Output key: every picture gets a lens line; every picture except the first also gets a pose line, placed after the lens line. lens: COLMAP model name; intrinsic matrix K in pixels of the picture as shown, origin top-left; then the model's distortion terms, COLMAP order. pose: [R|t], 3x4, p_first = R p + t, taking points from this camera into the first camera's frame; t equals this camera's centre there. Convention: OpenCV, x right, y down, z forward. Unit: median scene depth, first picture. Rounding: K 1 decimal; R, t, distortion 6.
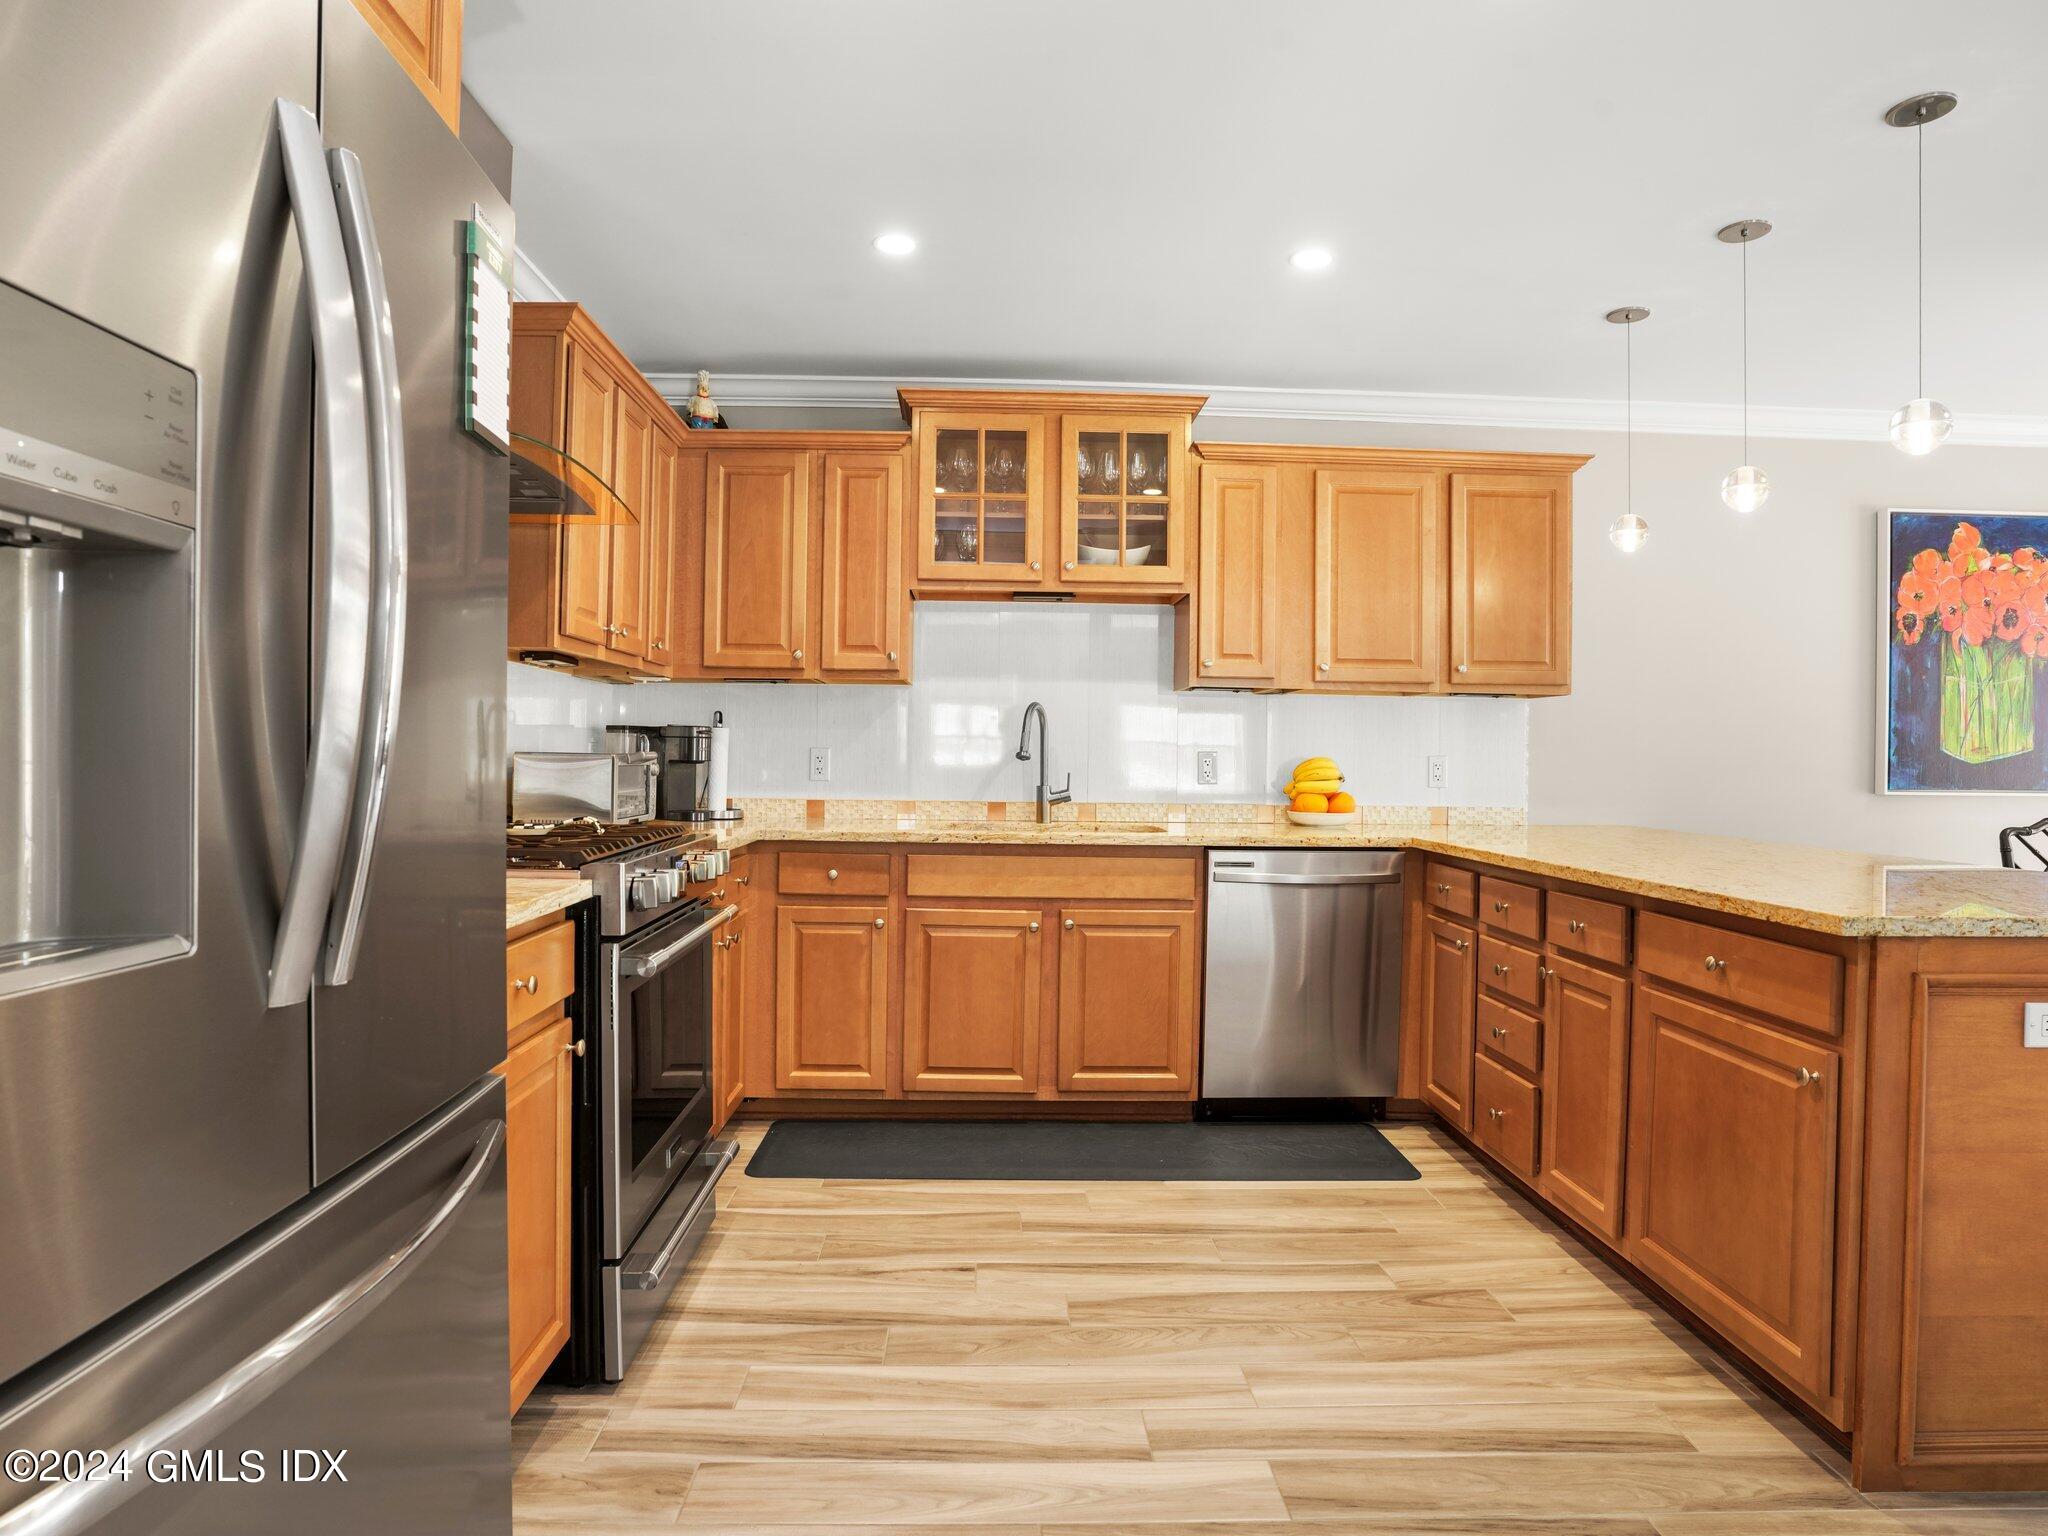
lens RADIAL K [[1169.3, 0, 1024.0], [0, 1169.3, 768.0], [0, 0, 1]] dist [-0.005887, -0.001266]
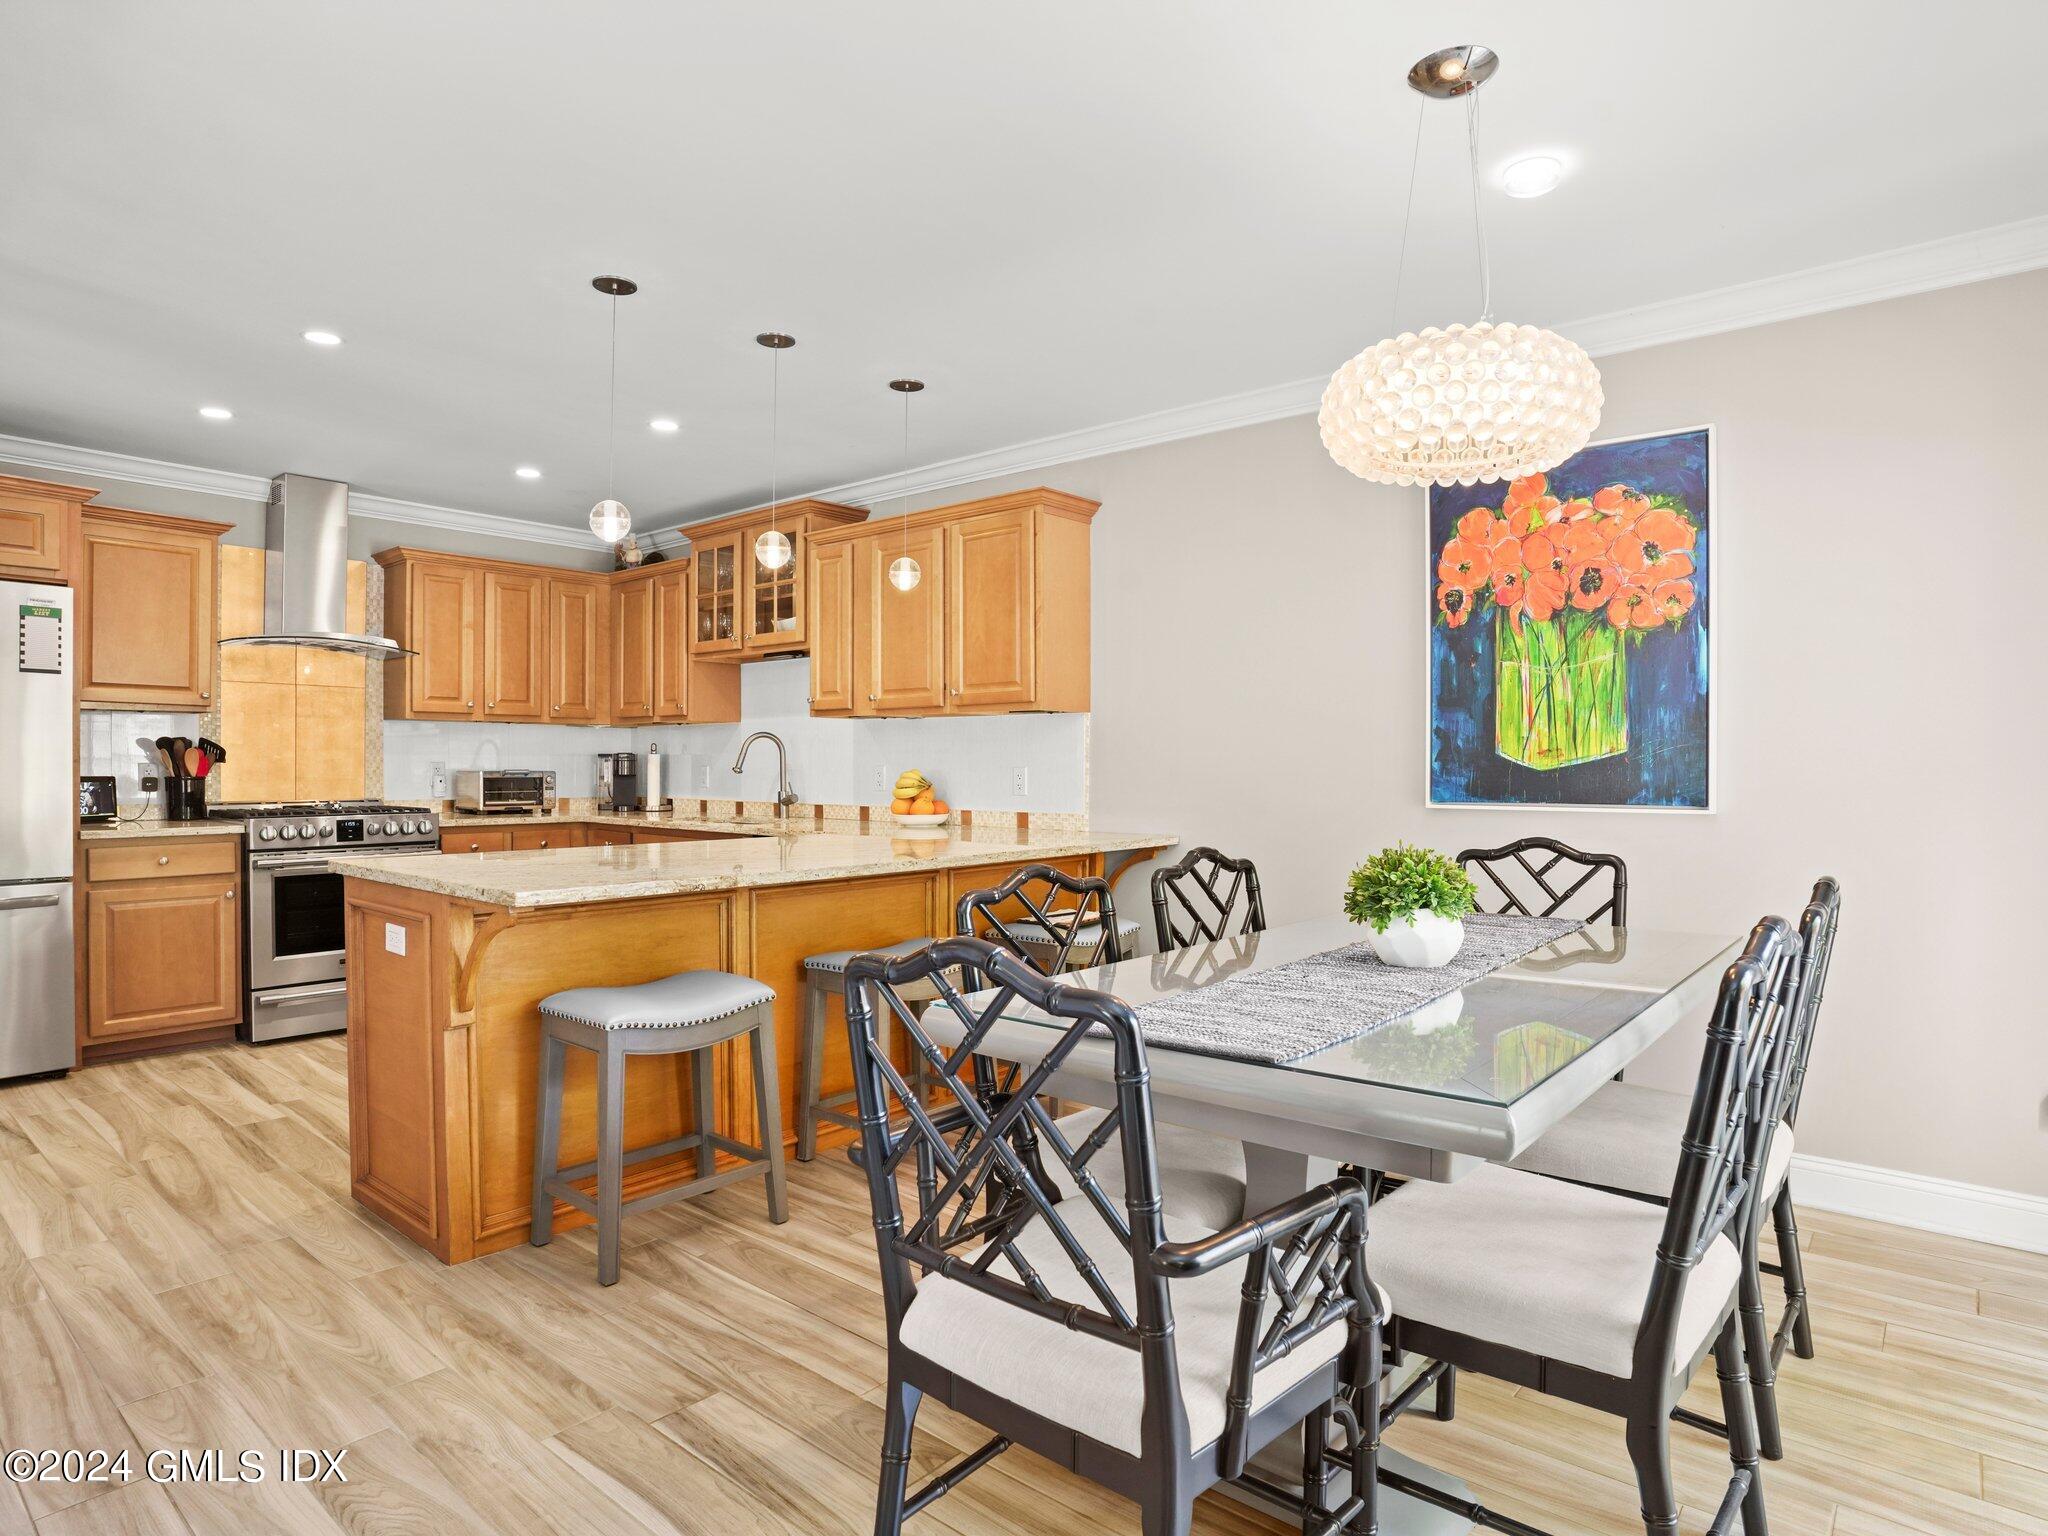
lens RADIAL K [[1140.9, 0, 1024.0], [0, 1140.9, 768.0], [0, 0, 1]] dist [-0.059599, -0.000306]
pose [[0.728621, -0.008786, -0.684861, 1.086249], [0.000559, 0.999925, -0.012234, 0.003827], [0.684917, 0.008531, 0.728571, 0.206869]]
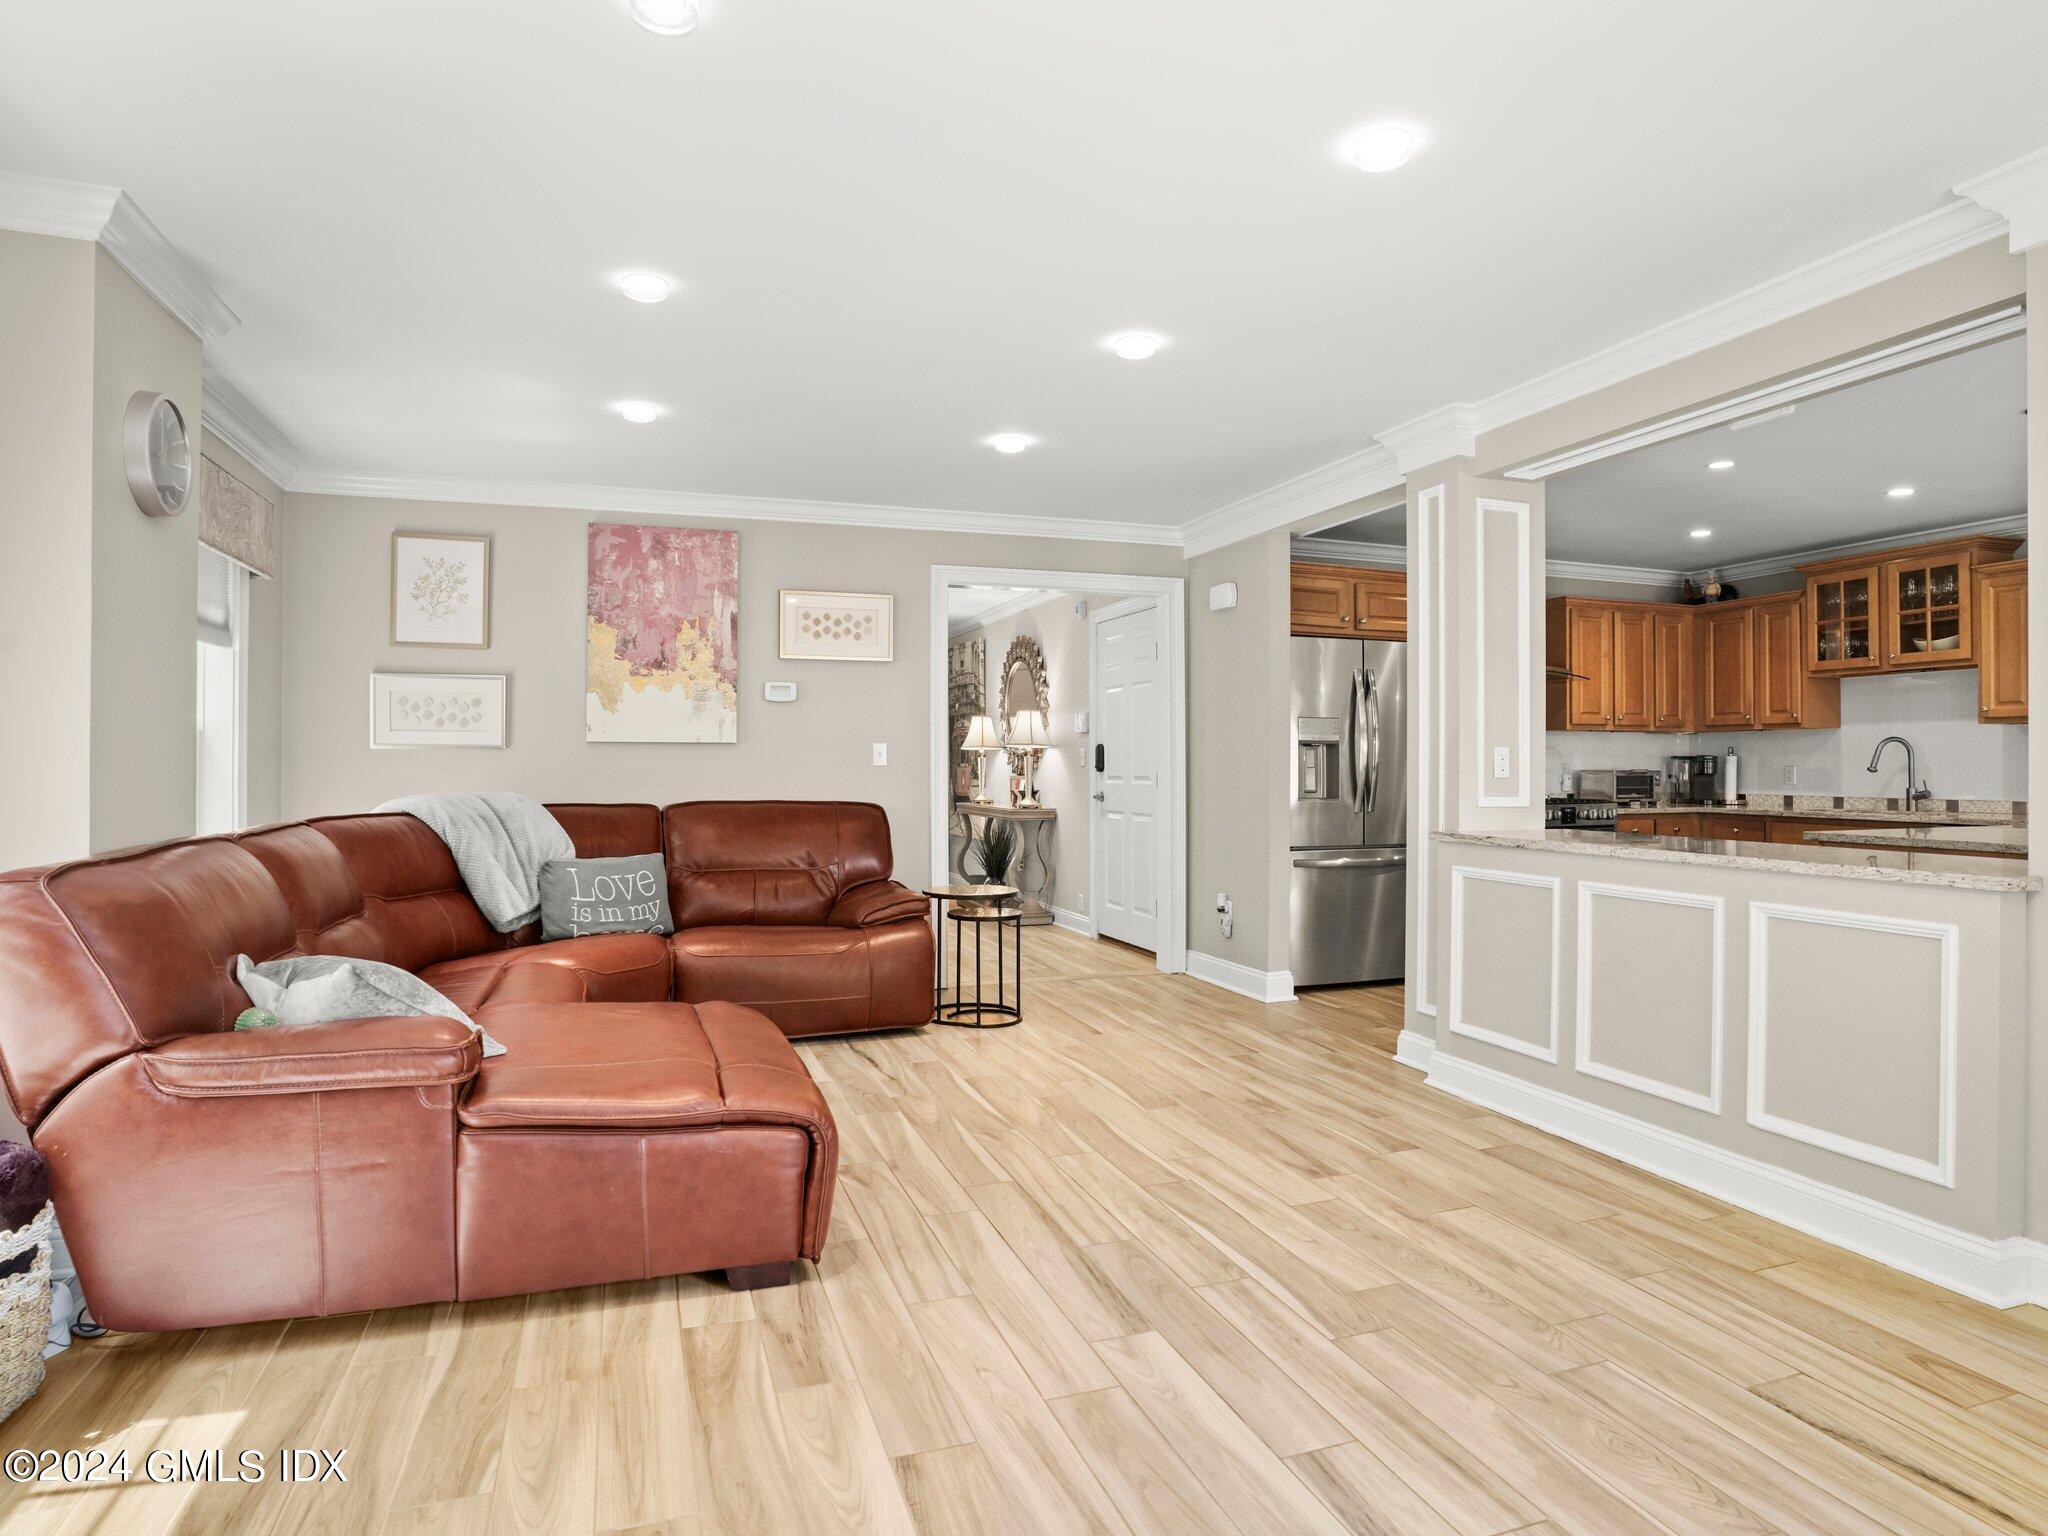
lens RADIAL K [[1140.9, 0, 1024.0], [0, 1140.9, 768.0], [0, 0, 1]] dist [-0.059599, -0.000306]
pose [[0.275419, -0.008438, -0.961287, 1.062536], [-0.003838, 0.999944, -0.009877, 0.006647], [0.961316, 0.006410, 0.275372, -0.543076]]
